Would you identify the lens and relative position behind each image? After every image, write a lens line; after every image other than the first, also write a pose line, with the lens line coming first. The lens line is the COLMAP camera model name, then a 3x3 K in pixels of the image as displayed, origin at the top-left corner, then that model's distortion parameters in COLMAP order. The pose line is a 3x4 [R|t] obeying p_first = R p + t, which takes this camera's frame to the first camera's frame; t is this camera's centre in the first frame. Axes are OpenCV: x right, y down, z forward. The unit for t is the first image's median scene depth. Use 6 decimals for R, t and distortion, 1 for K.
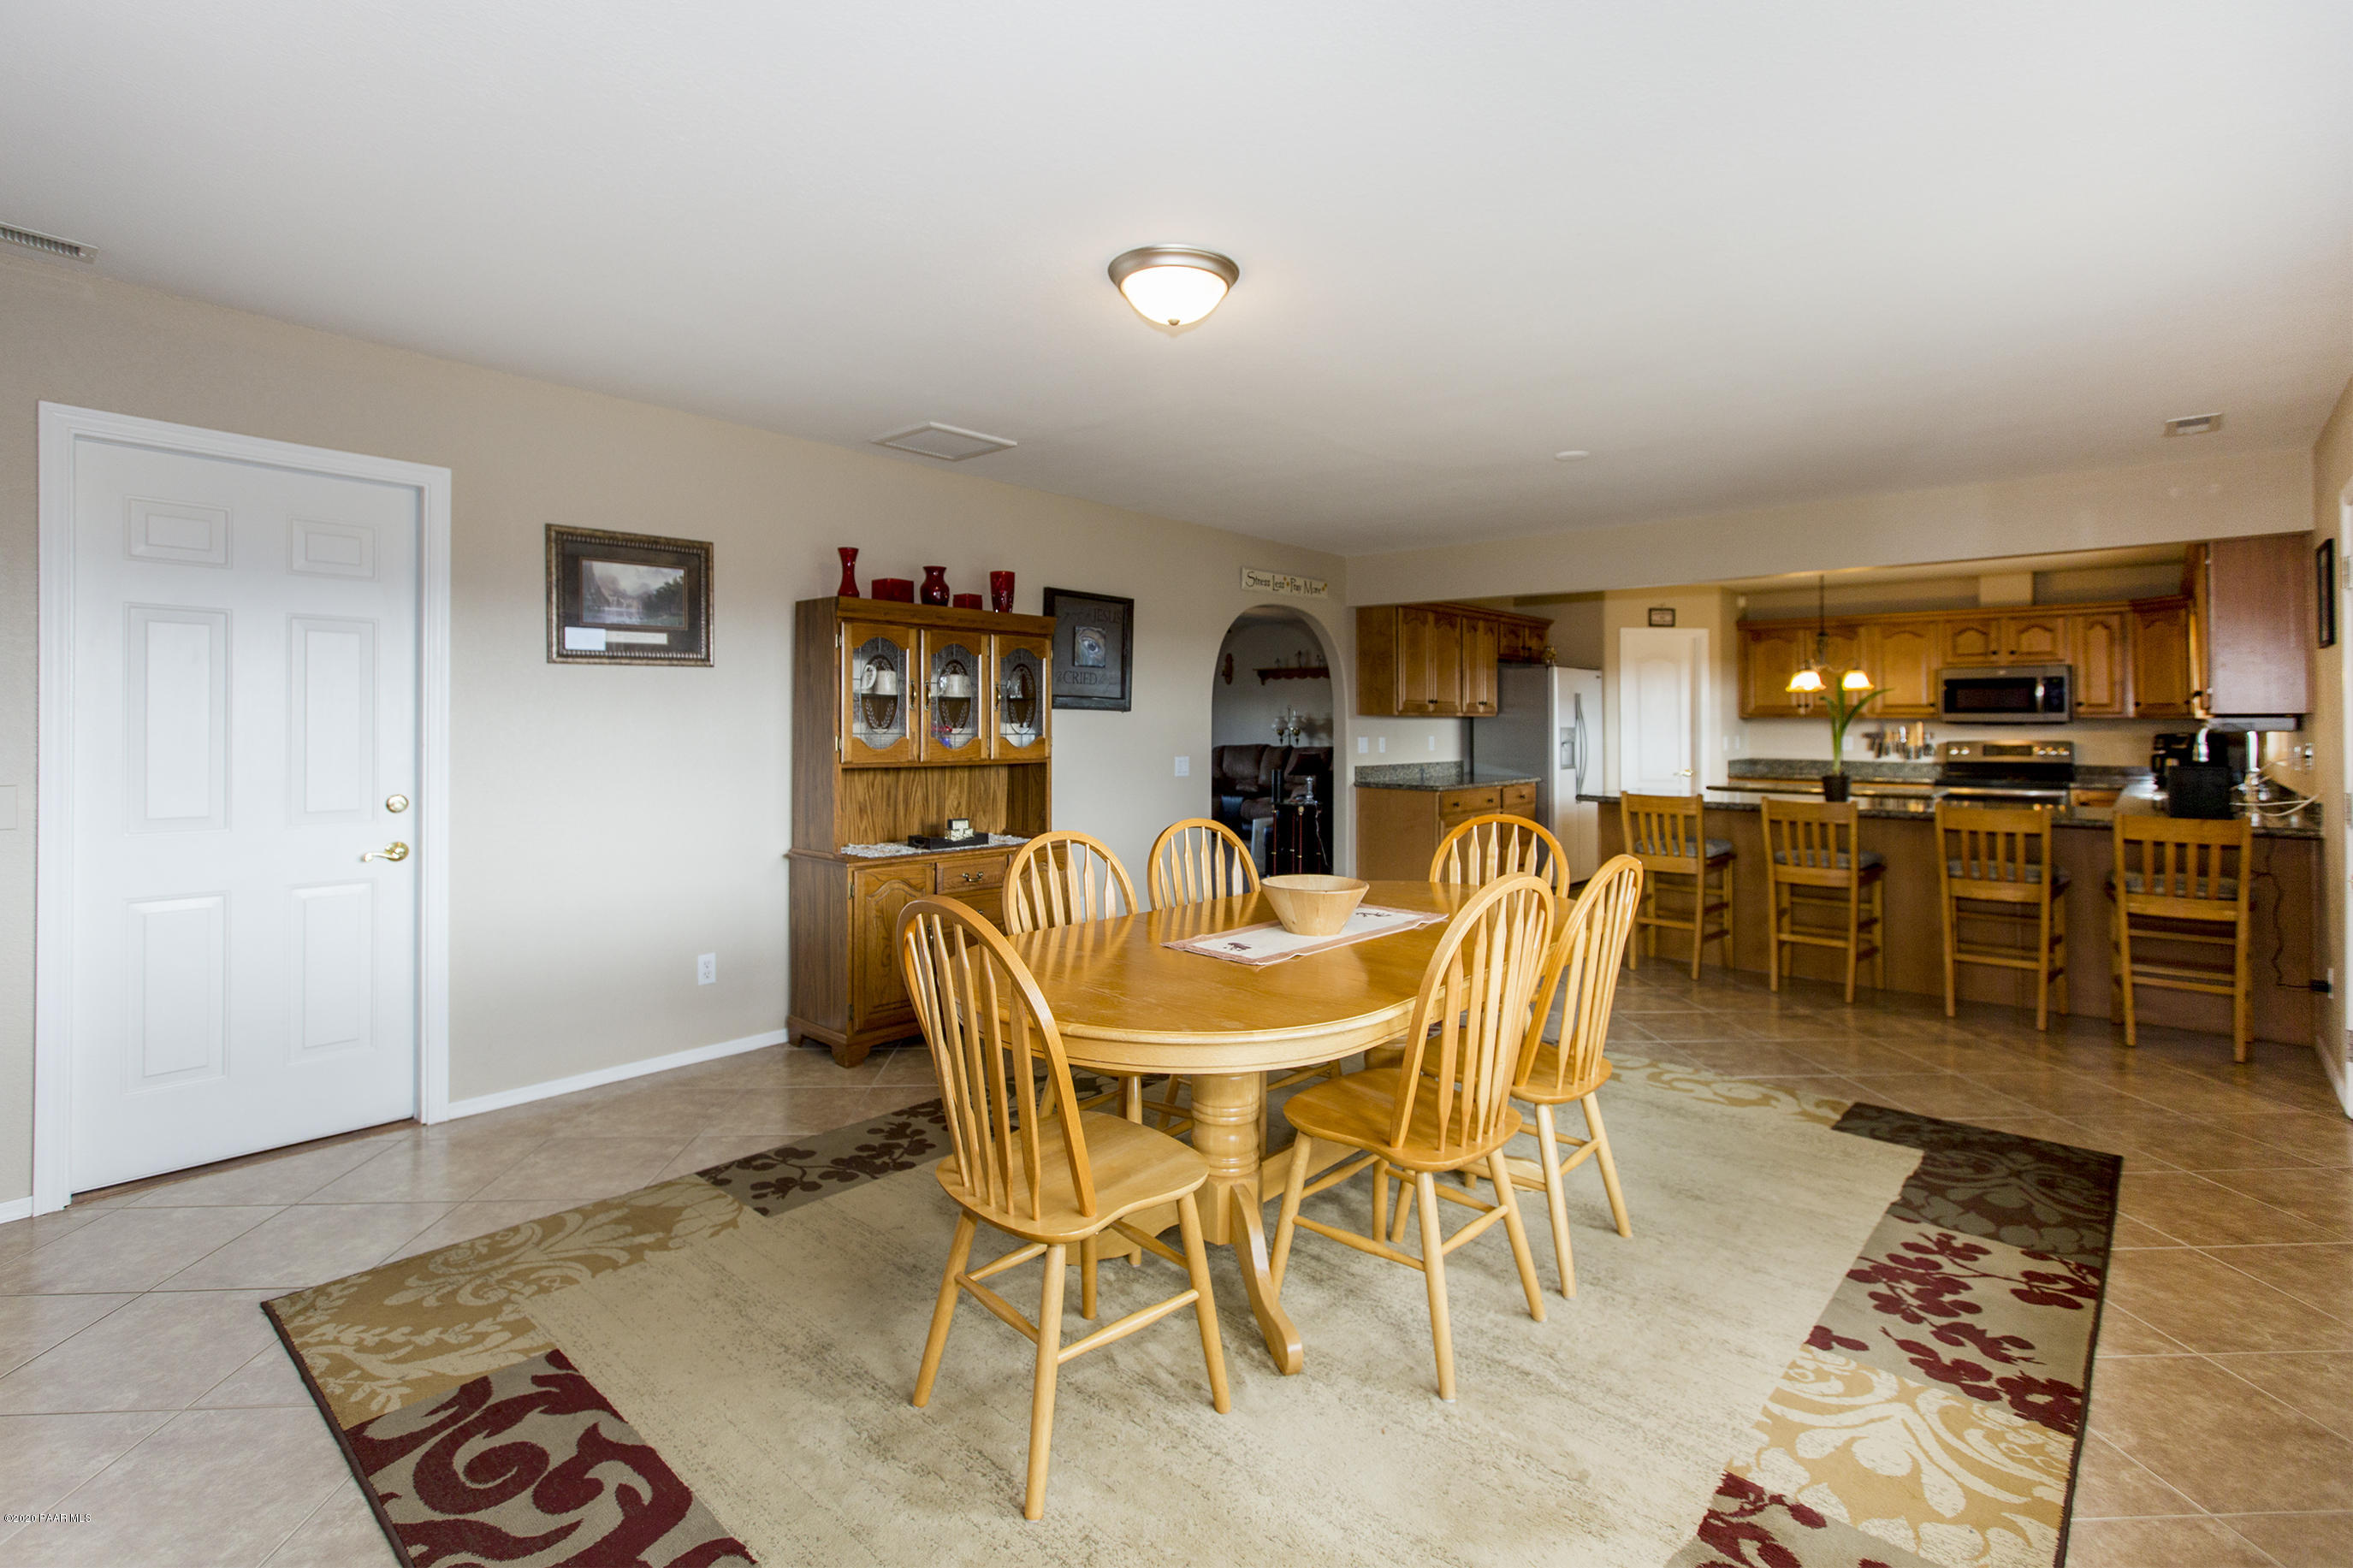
lens RADIAL K [[1105.1, 0, 1171.1], [0, 1105.1, 708.3], [0, 0, 1]] dist [0.001015, 0.000094]
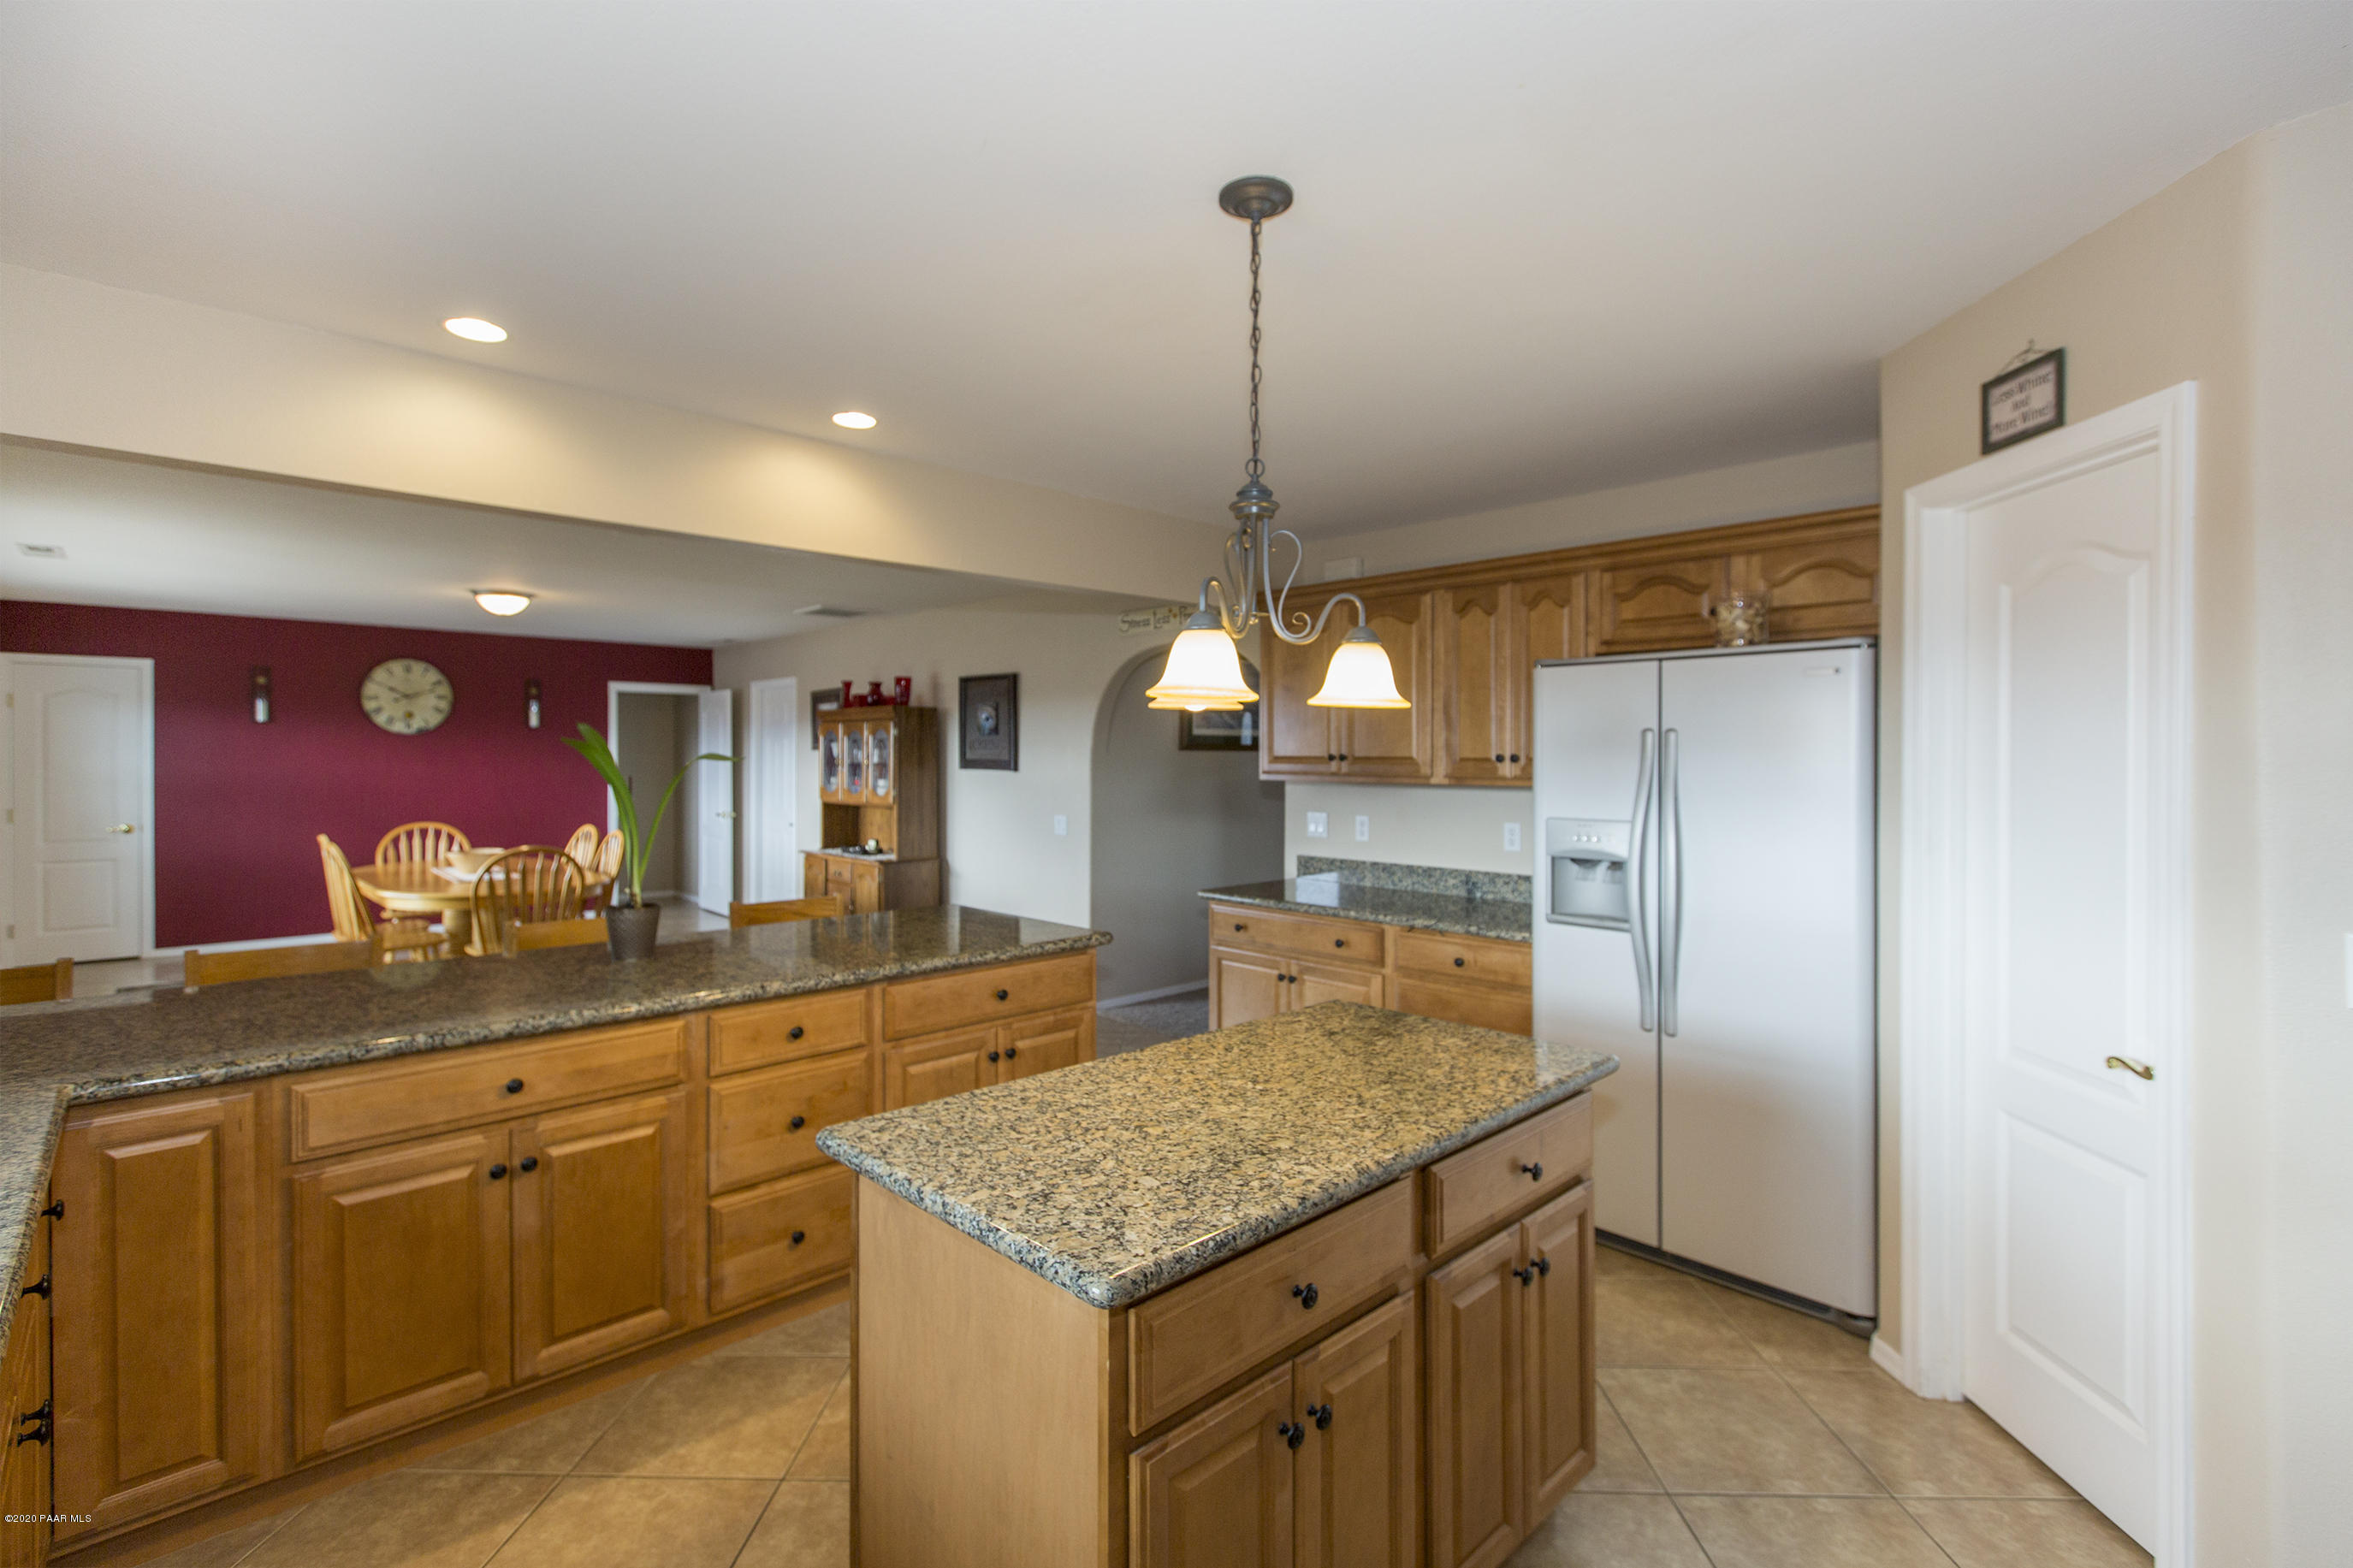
lens RADIAL K [[1048.5, 0, 1172.4], [0, 1048.5, 770.6], [0, 0, 1]] dist [0.001491, 0.000594]
pose [[-0.070692, 0.008010, -0.997466, 2.279498], [0.007461, 0.999944, 0.007501, -0.011313], [0.997470, -0.006912, -0.070747, 2.725121]]
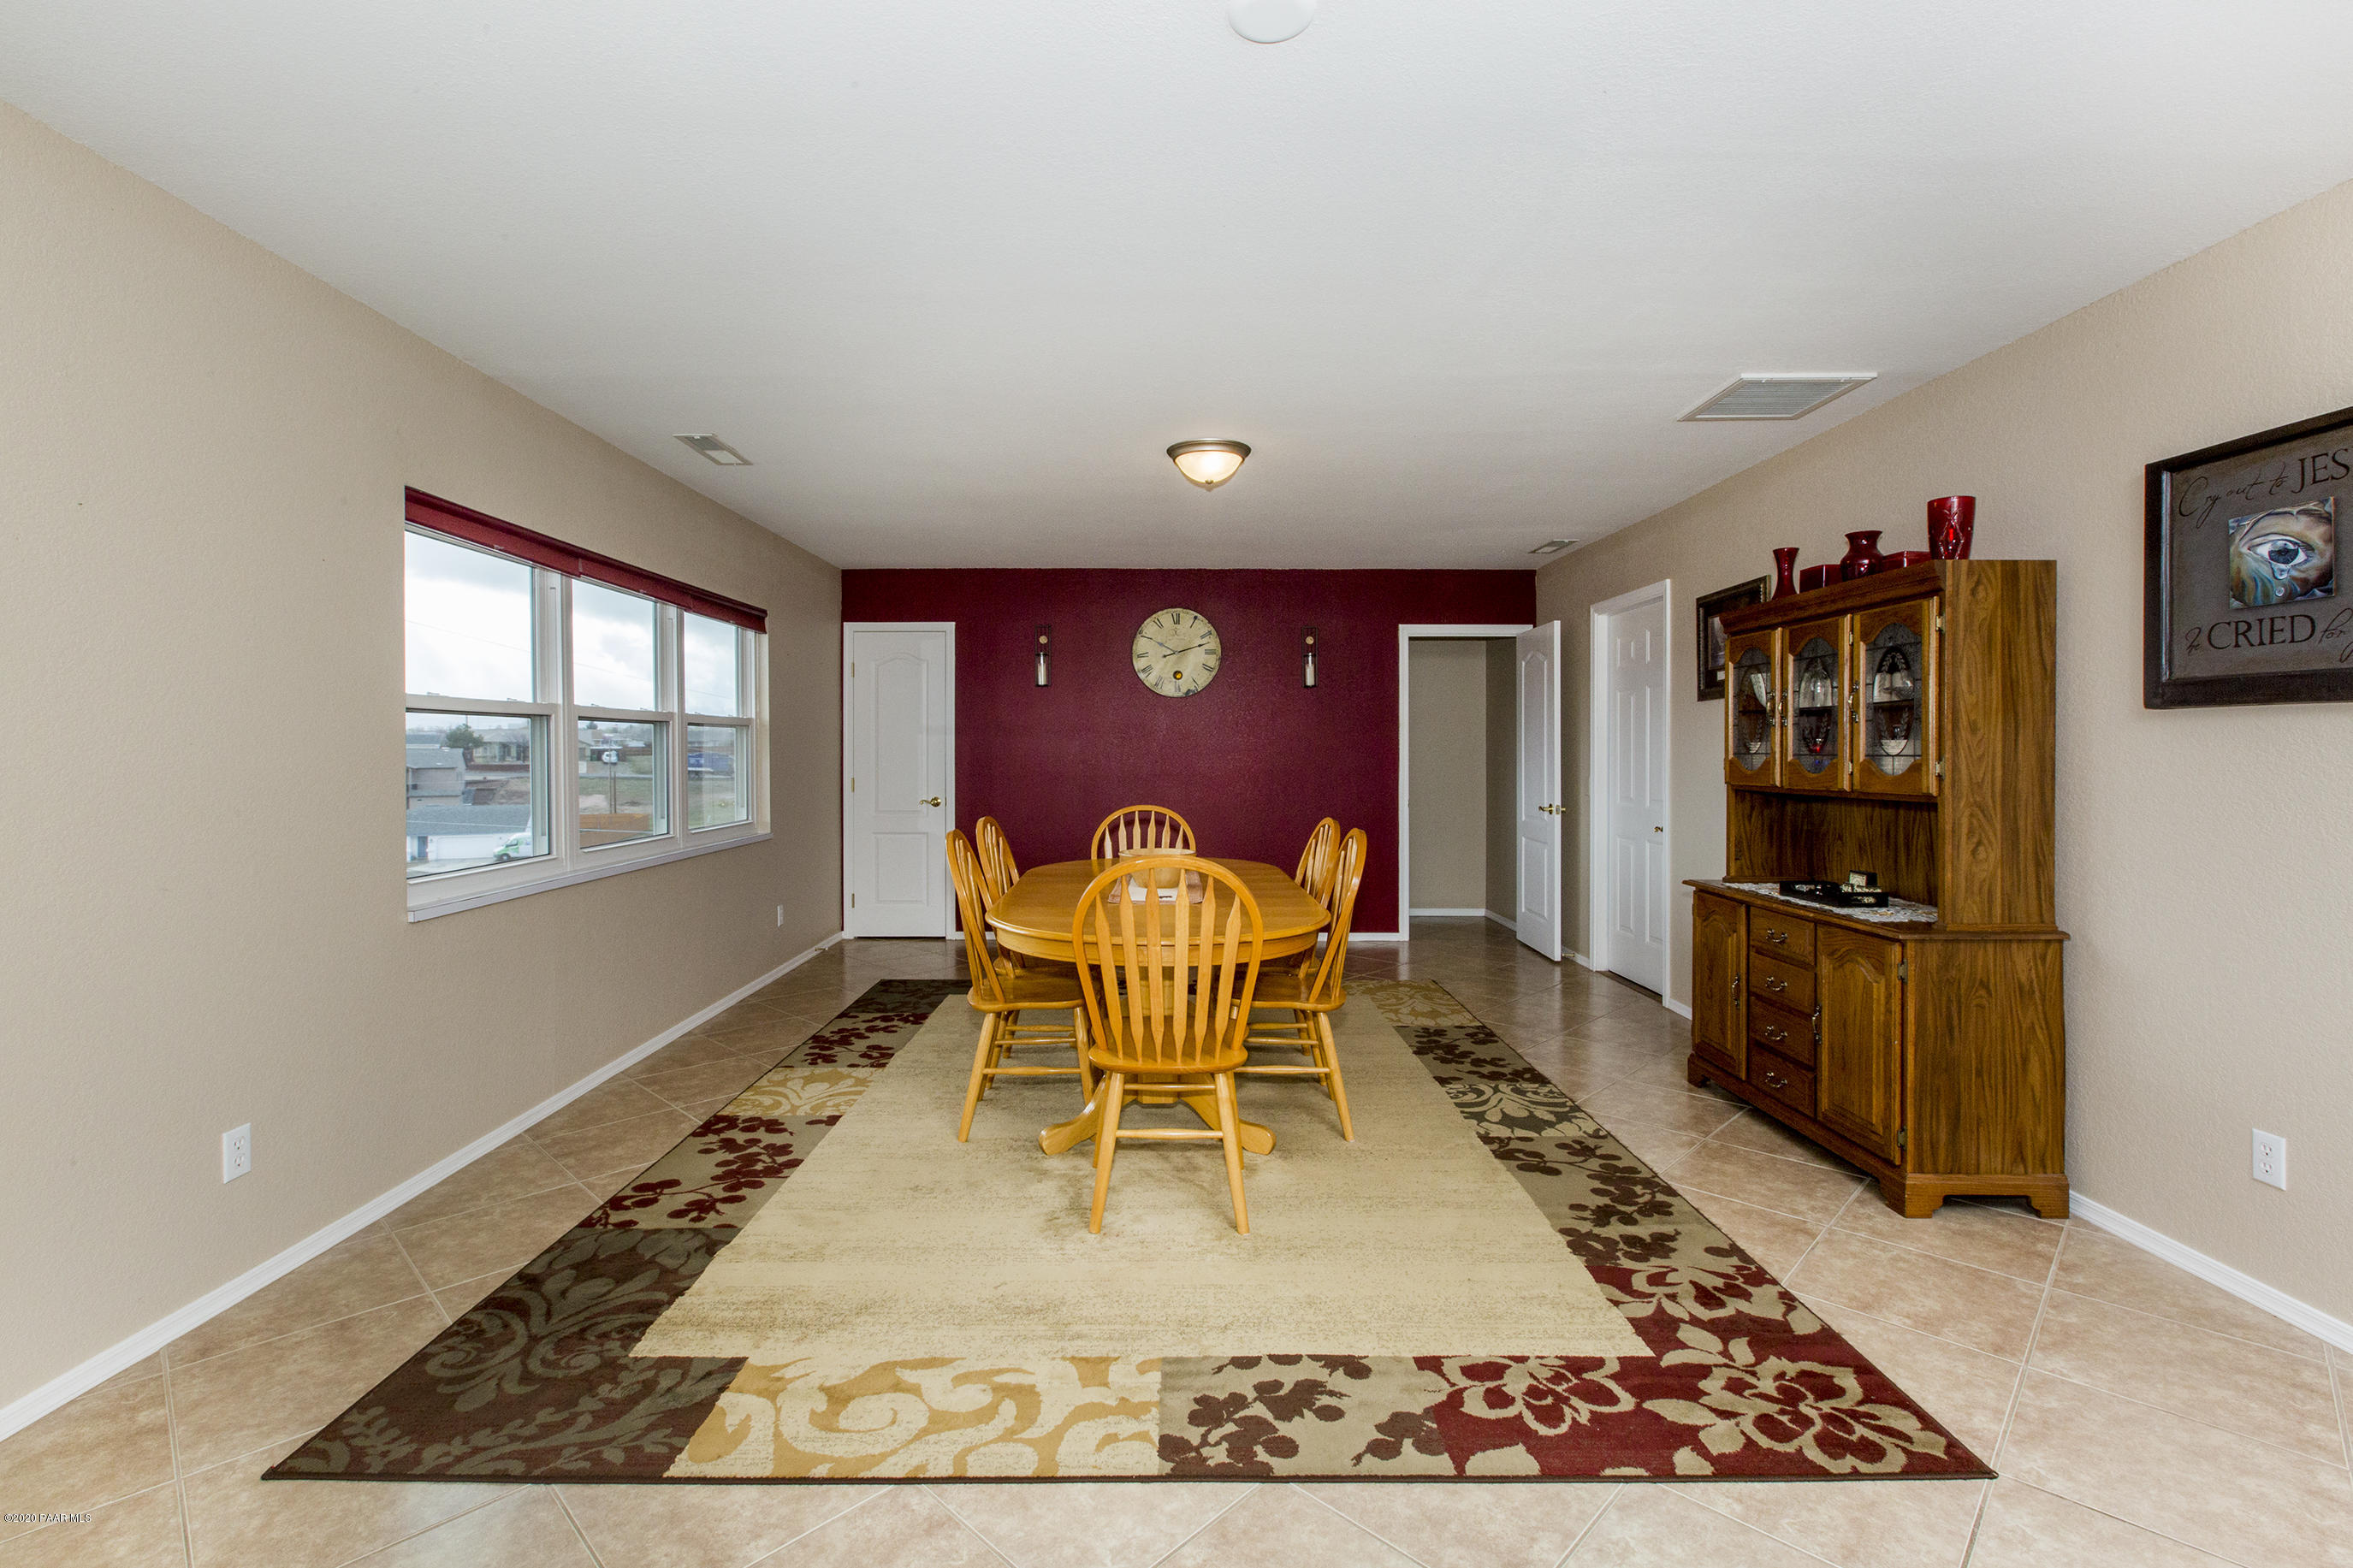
lens RADIAL K [[1048.5, 0, 1172.4], [0, 1048.5, 770.6], [0, 0, 1]] dist [0.001491, 0.000594]
pose [[-0.735189, 0.009718, -0.677792, 1.088184], [0.005783, 0.999951, 0.008064, 0.045047], [0.677837, 0.002009, -0.735209, 2.131619]]
